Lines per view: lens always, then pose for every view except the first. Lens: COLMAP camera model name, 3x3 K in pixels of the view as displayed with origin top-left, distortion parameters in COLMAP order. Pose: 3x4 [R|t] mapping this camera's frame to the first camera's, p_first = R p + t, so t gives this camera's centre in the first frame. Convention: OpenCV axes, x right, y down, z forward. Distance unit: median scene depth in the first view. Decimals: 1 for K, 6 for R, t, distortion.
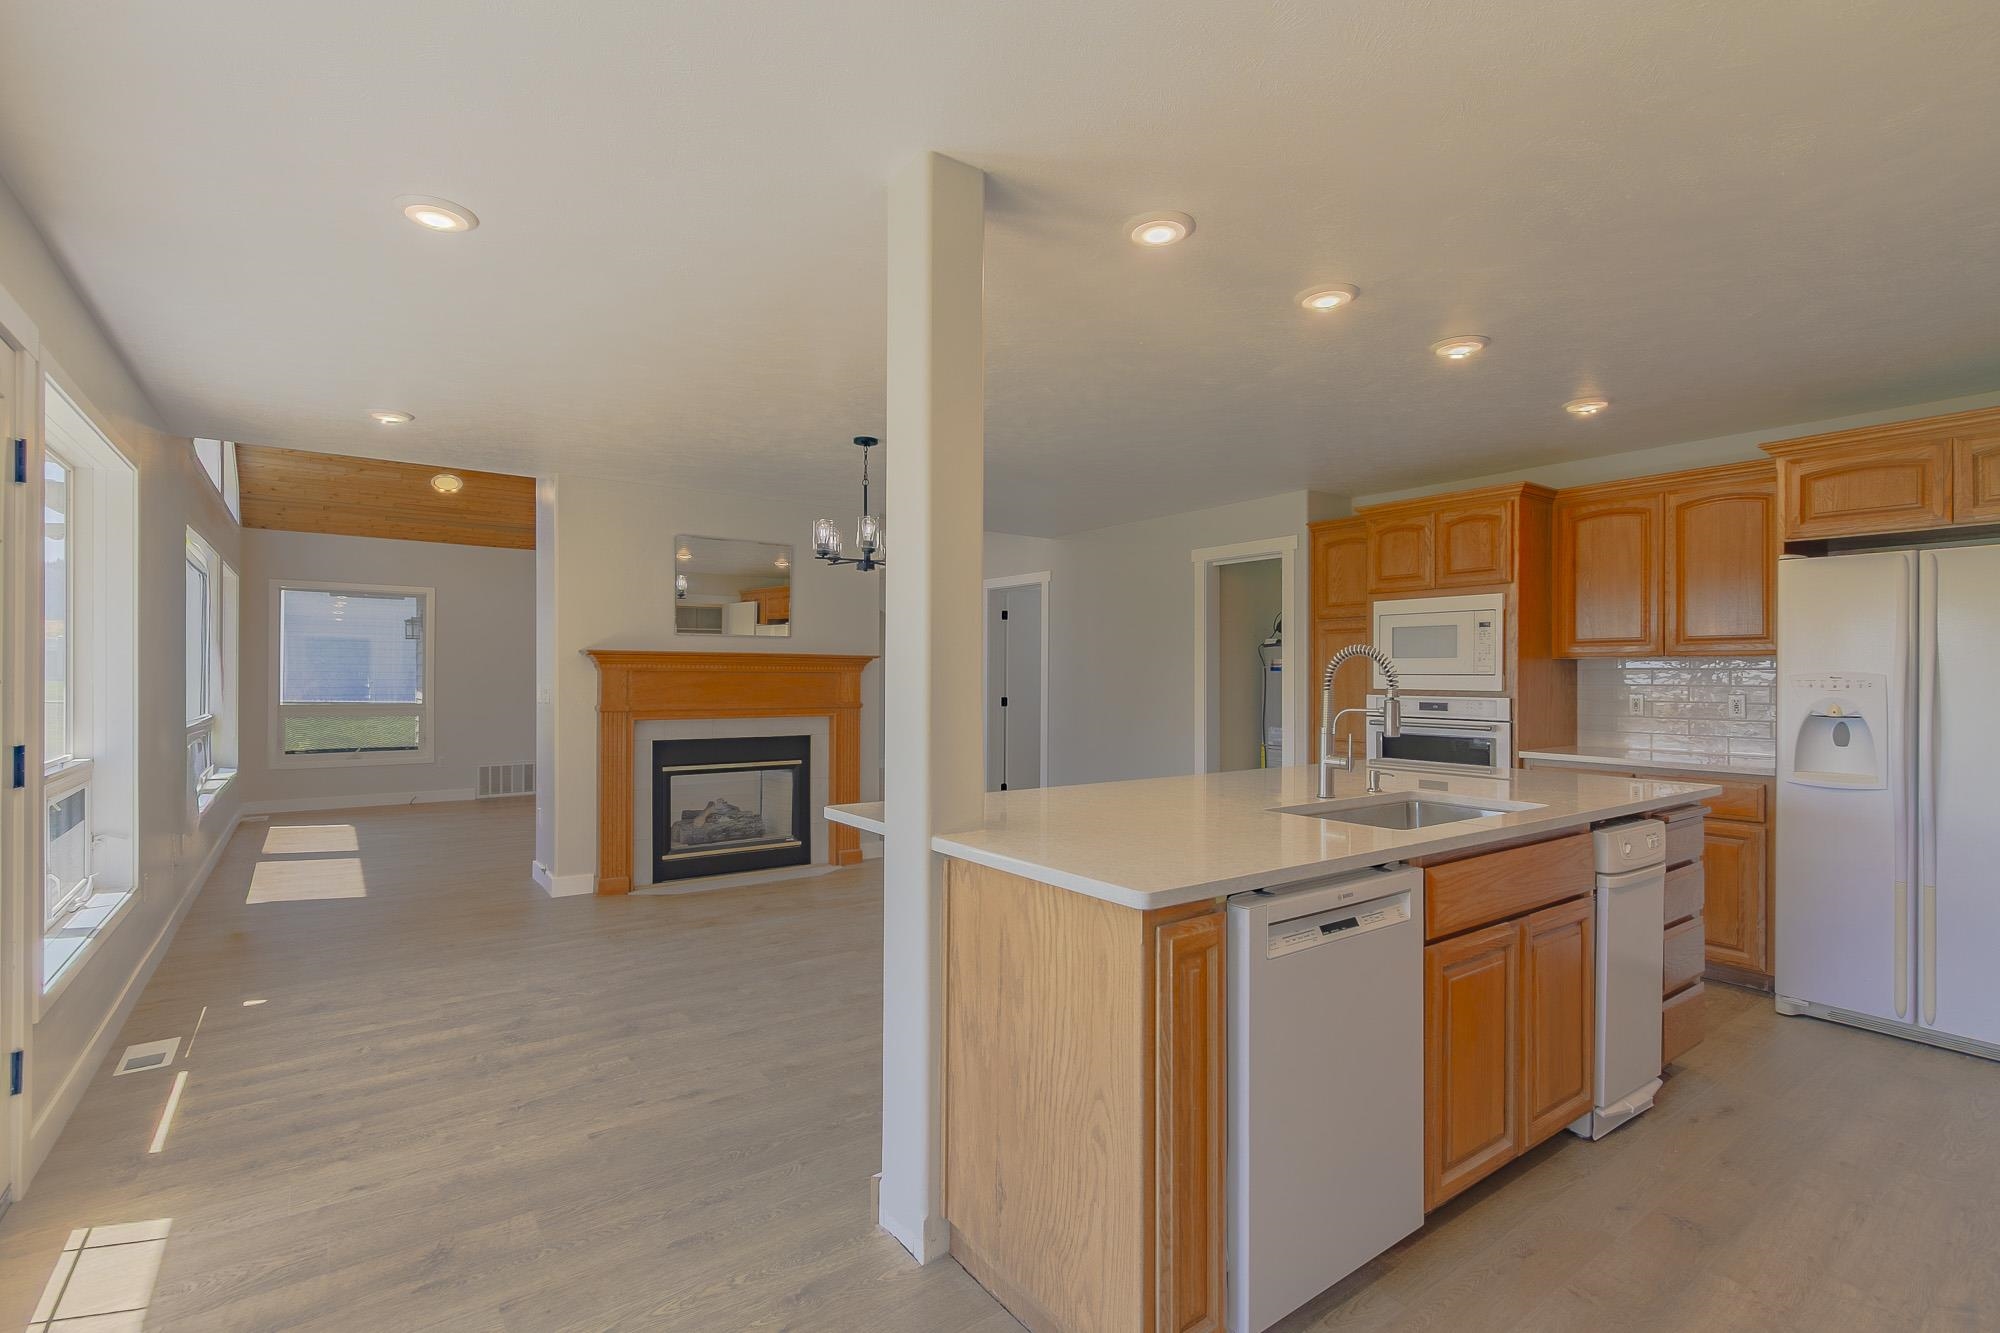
lens RADIAL K [[923.2, 0, 995.3], [0, 923.2, 673.4], [0, 0, 1]] dist [-0.003319, 0.000985]
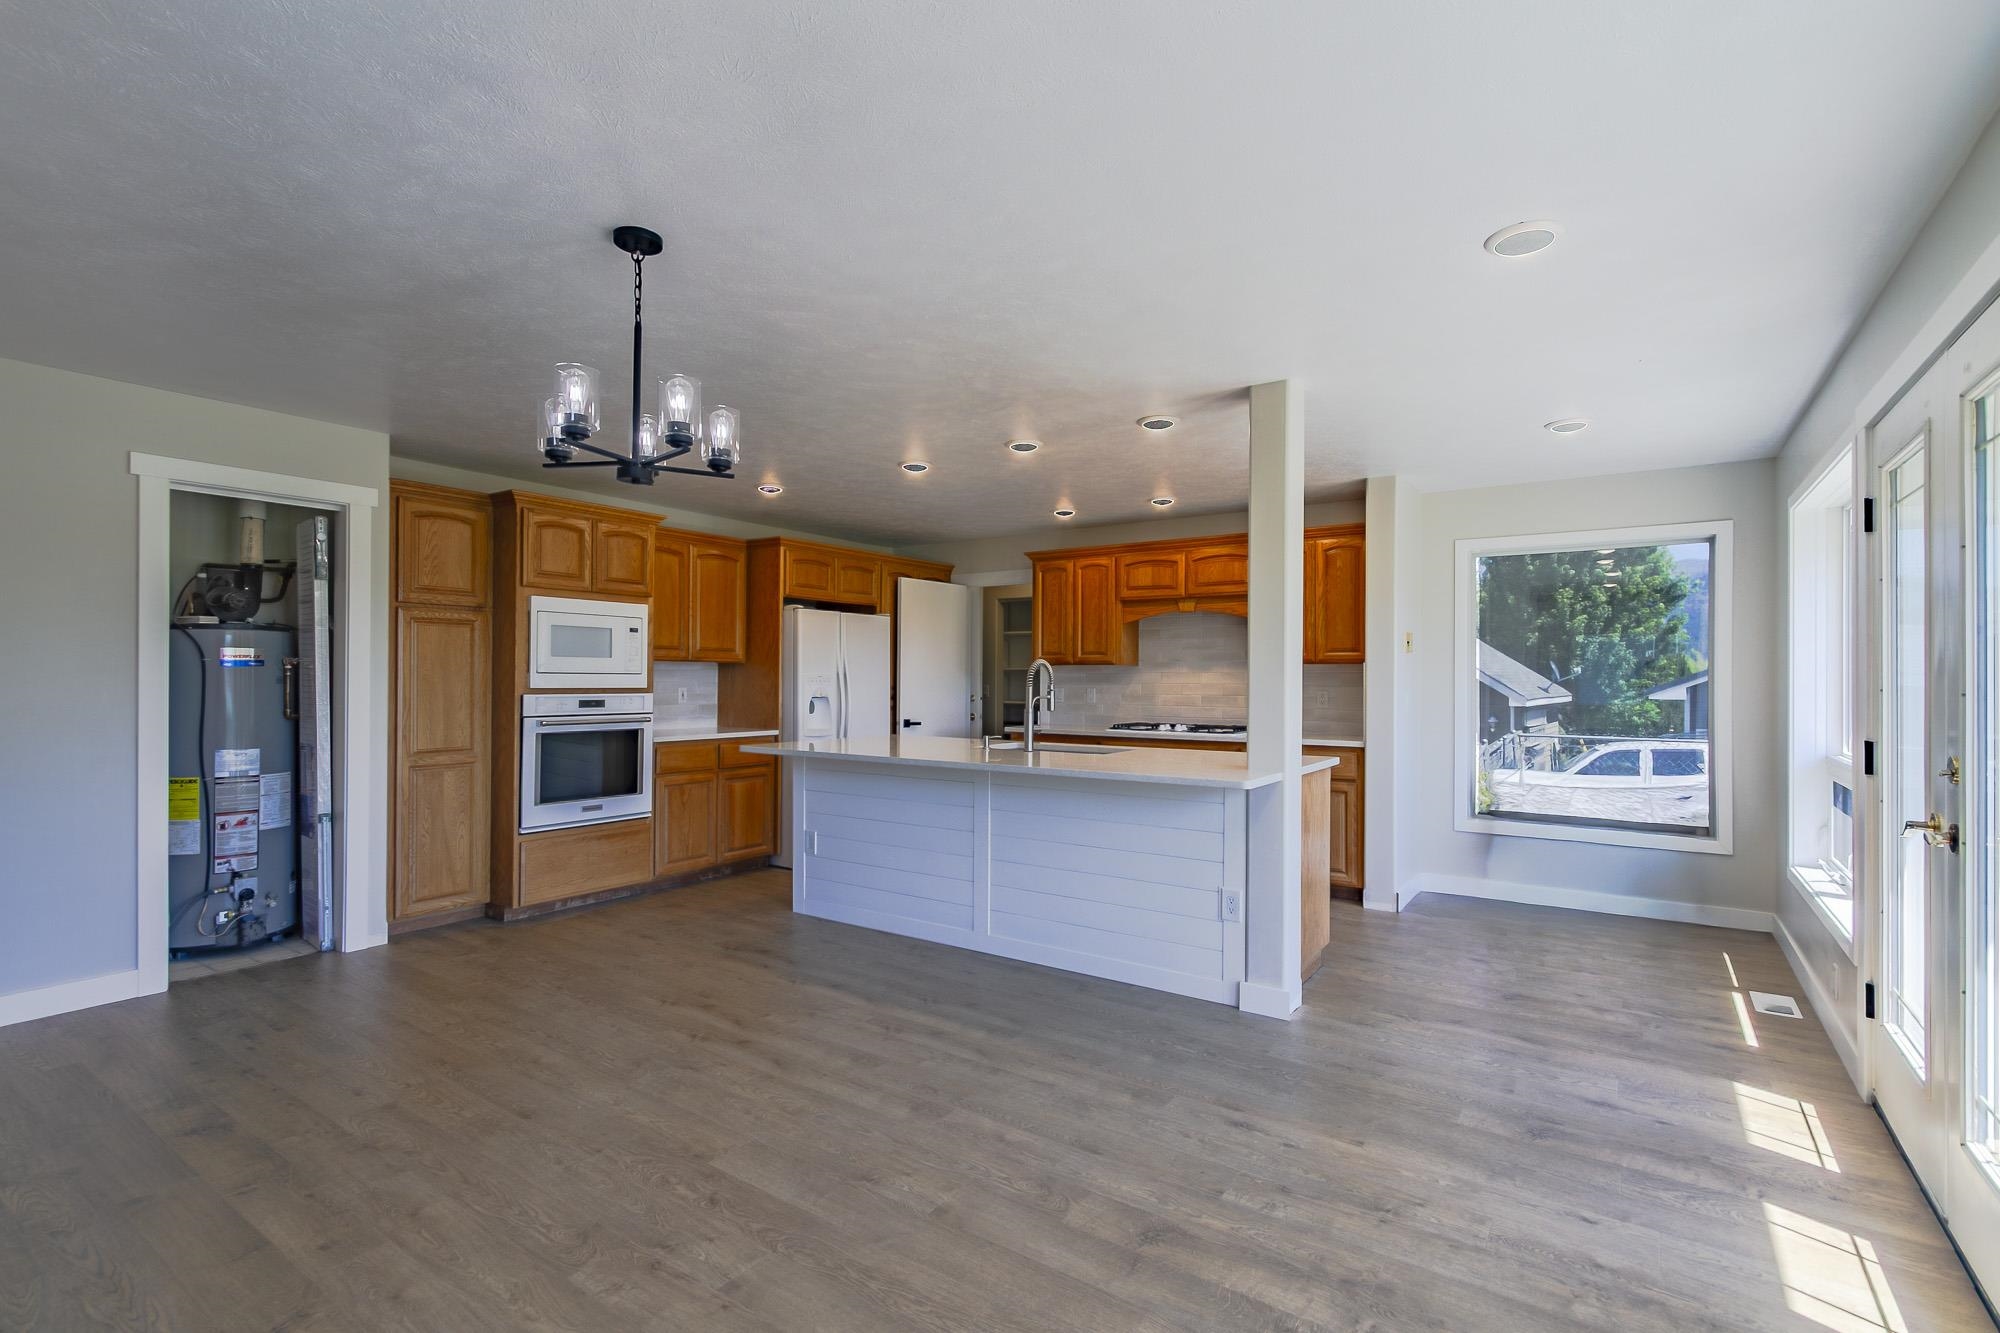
lens RADIAL K [[923.2, 0, 1001.8], [0, 923.2, 665.2], [0, 0, 1]] dist [-0.003319, 0.000985]
pose [[-0.335362, 0.004944, 0.942076, -1.143060], [-0.003179, 0.999975, -0.006380, -0.004841], [-0.942084, -0.005134, -0.335338, 1.558553]]
